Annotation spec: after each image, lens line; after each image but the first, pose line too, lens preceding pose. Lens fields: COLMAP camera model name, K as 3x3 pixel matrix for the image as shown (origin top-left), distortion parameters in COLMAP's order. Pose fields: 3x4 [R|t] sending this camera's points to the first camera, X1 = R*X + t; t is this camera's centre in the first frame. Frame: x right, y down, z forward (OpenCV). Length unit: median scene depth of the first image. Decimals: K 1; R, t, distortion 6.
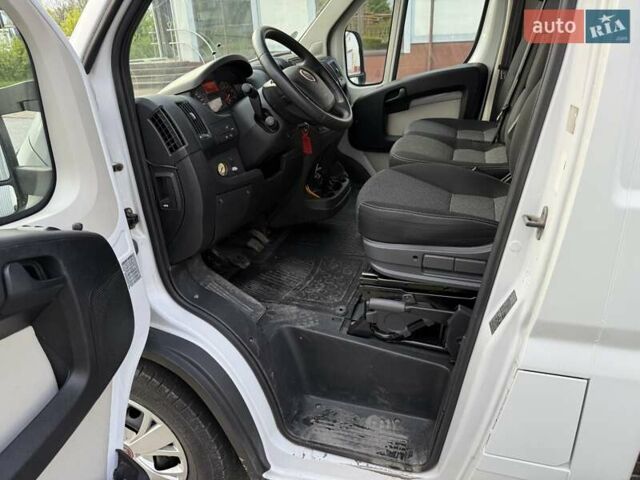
lens RADIAL K [[446.9, 0, 320.0], [0, 446.9, 240.0], [0, 0, 1]] dist [0.051795, -0.076238]
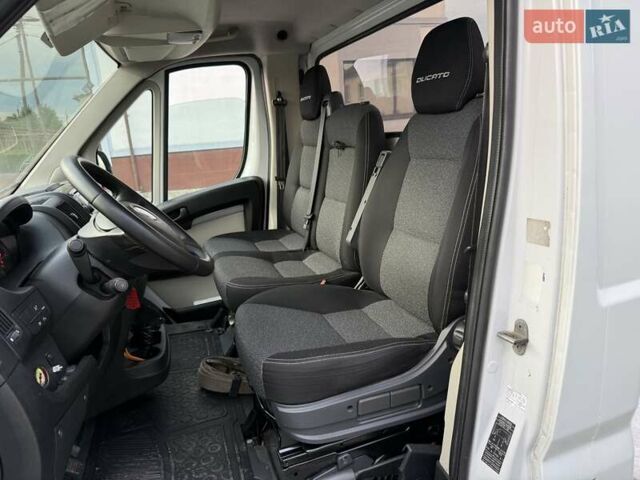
lens RADIAL K [[446.9, 0, 320.0], [0, 446.9, 240.0], [0, 0, 1]] dist [0.051795, -0.076238]
pose [[0.798460, -0.156561, 0.581336, -0.236814], [0.280565, 0.951098, -0.129212, -0.147054], [-0.532678, 0.266273, 0.803339, 0.260255]]
